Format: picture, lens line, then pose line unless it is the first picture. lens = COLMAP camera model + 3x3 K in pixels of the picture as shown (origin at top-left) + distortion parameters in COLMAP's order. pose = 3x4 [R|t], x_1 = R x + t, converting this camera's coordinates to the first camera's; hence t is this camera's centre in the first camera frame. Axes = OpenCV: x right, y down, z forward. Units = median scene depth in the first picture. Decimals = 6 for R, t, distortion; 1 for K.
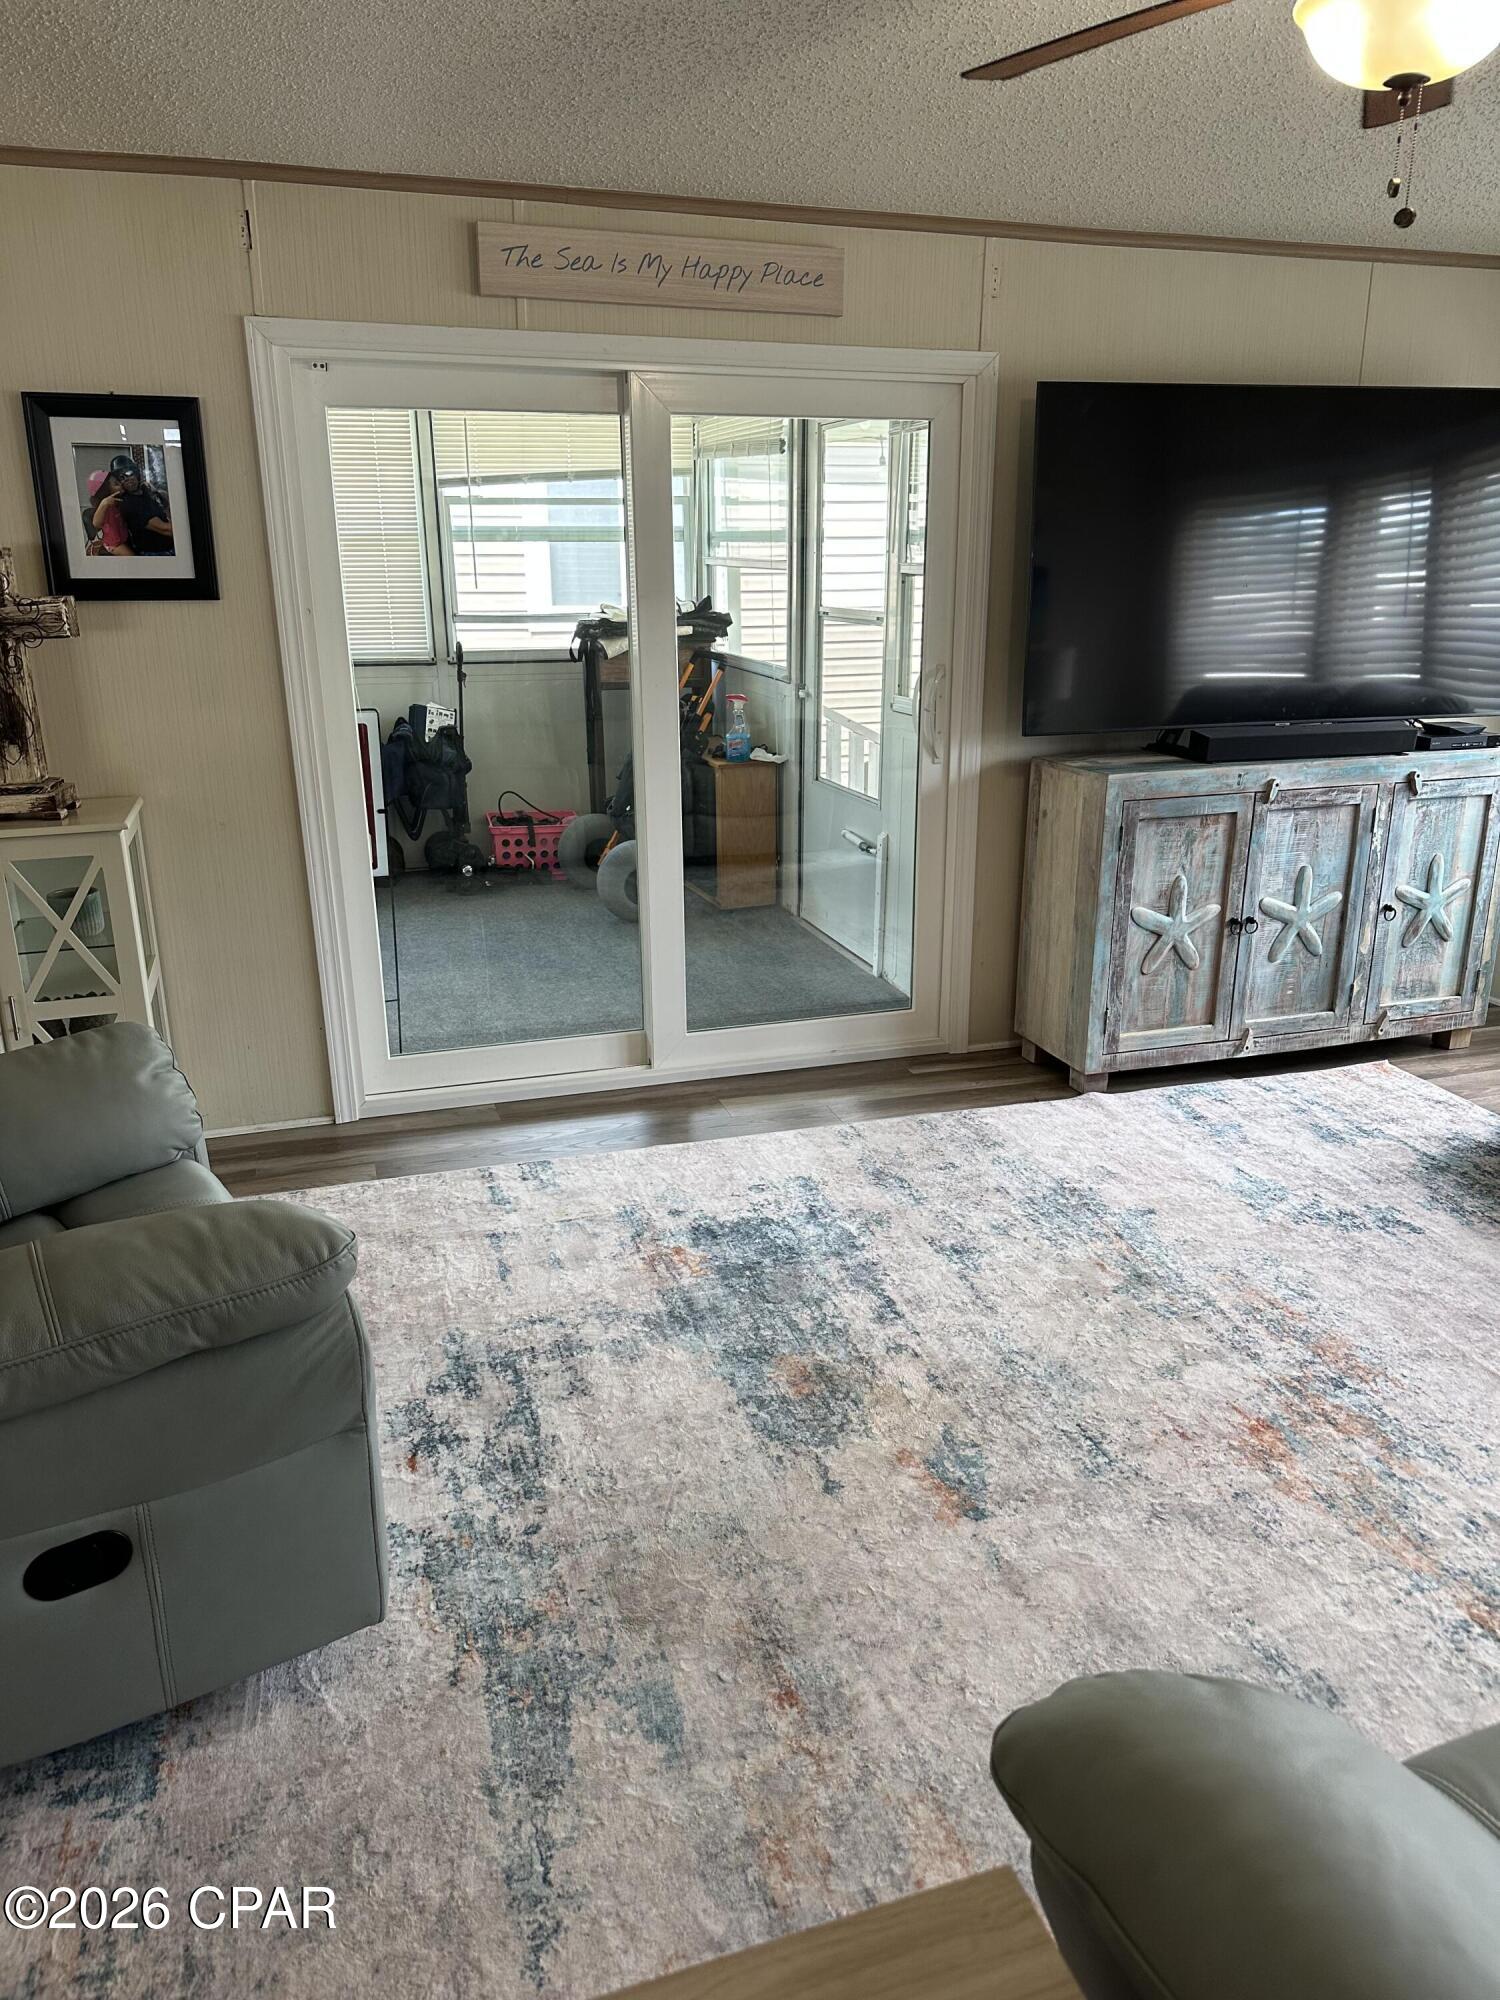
lens RADIAL K [[1421.2, 0, 748.2], [0, 1421.2, 1000.9], [0, 0, 1]] dist [0.005587, -0.018970]
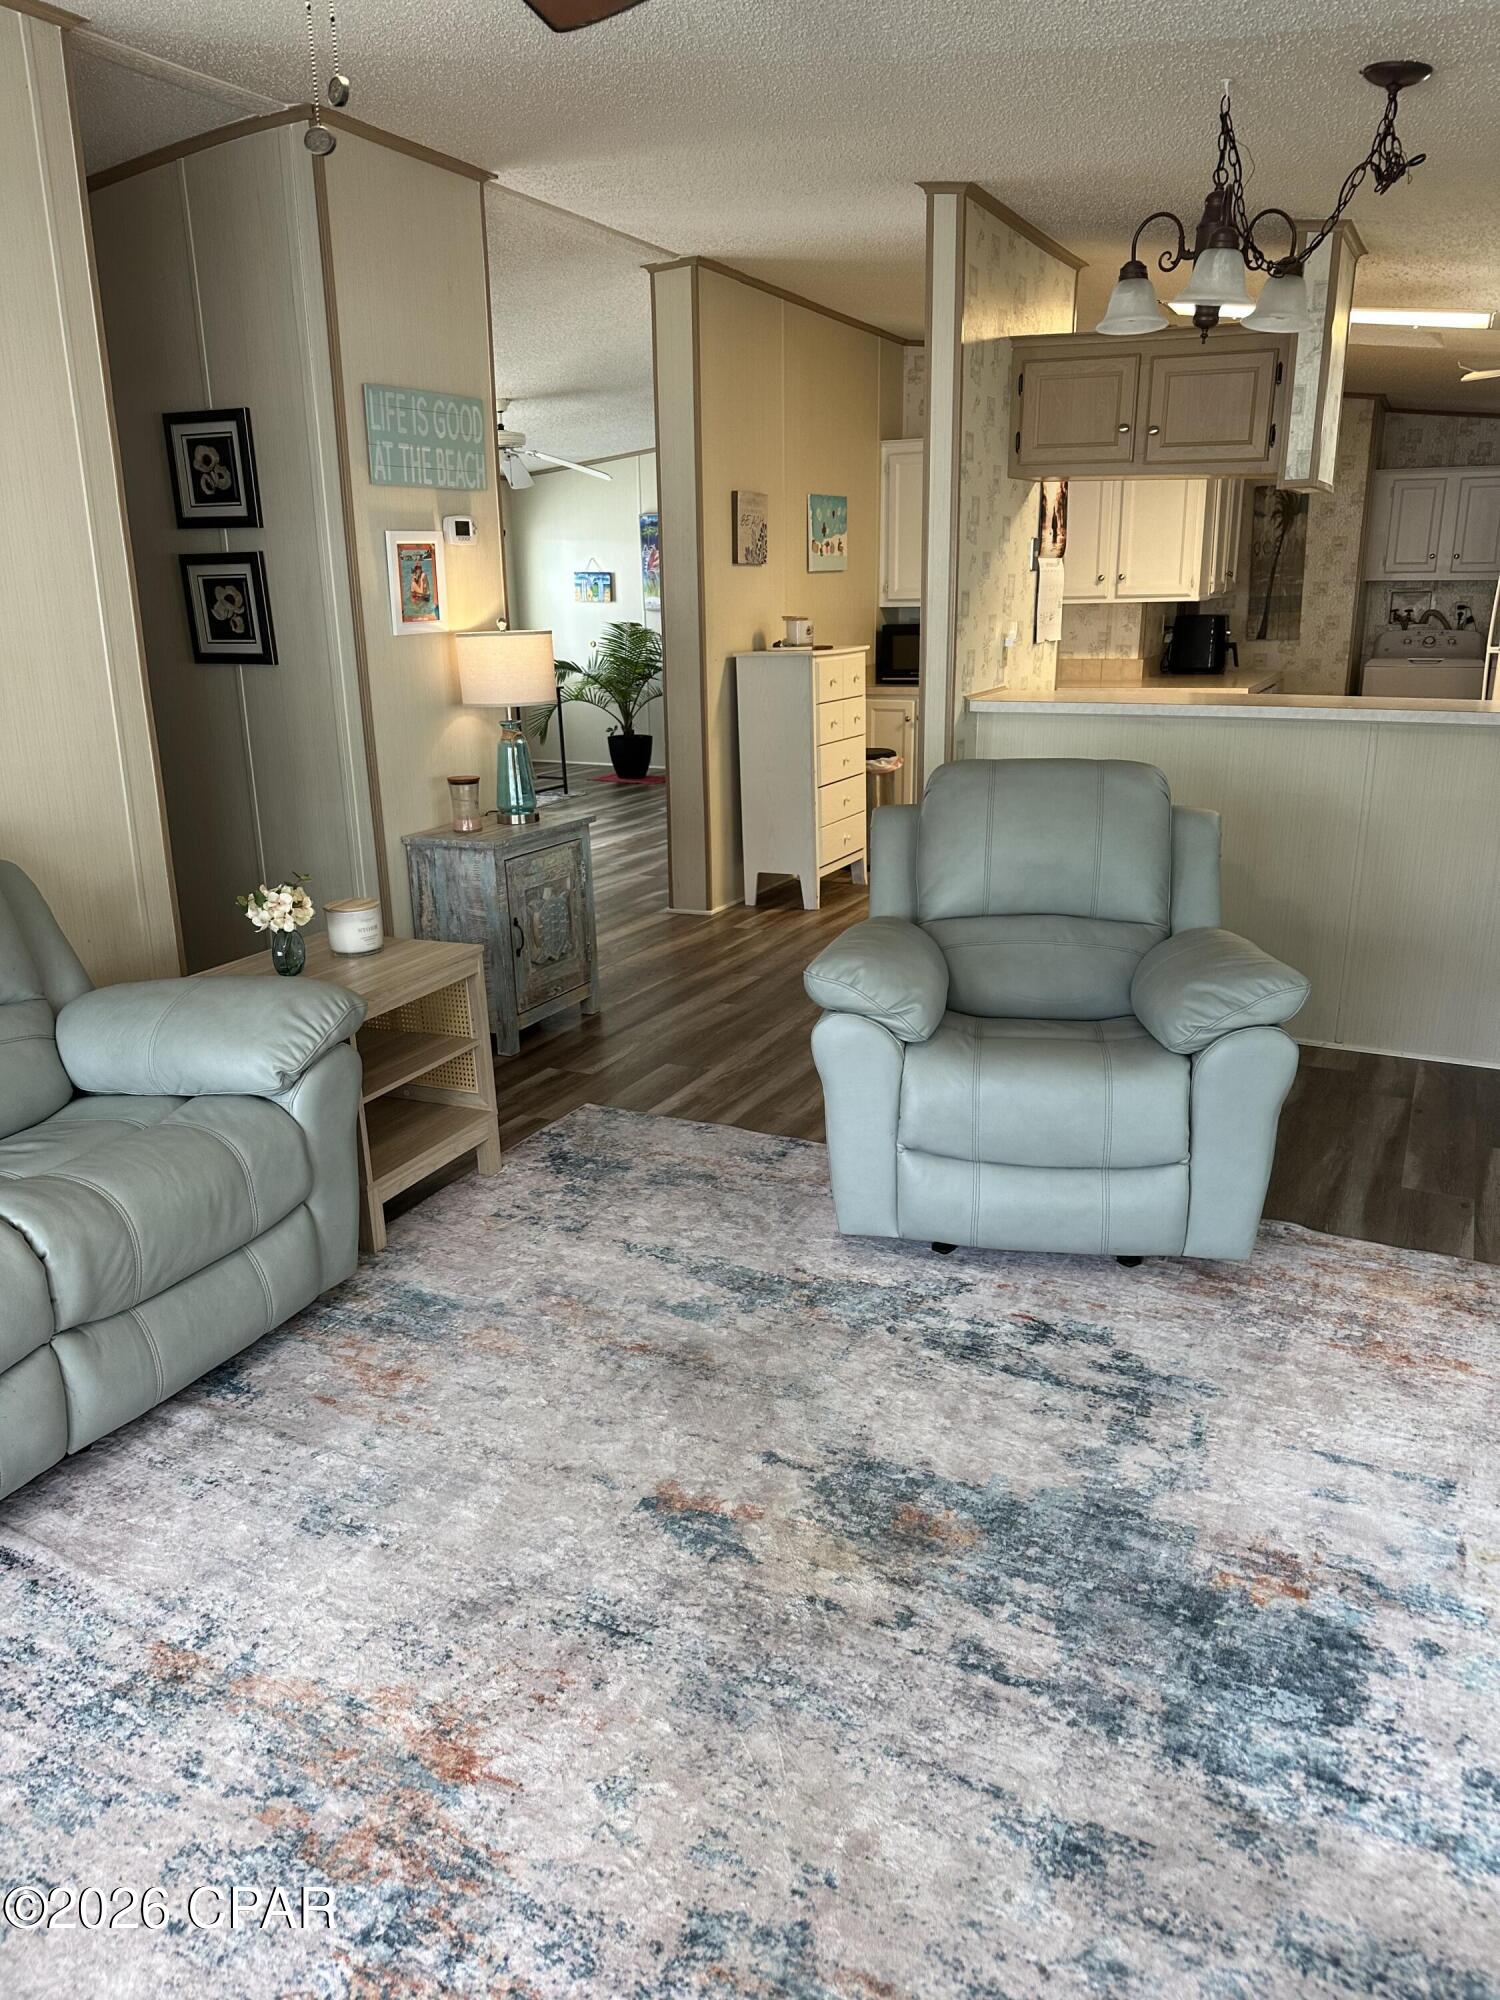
lens RADIAL K [[1421.2, 0, 752.9], [0, 1421.2, 999.7], [0, 0, 1]] dist [0.005587, -0.018970]
pose [[-0.695883, 0.225452, -0.681849, 0.638059], [-0.201428, 0.850061, 0.486645, -0.415574], [0.689329, 0.475991, -0.546130, 1.252403]]
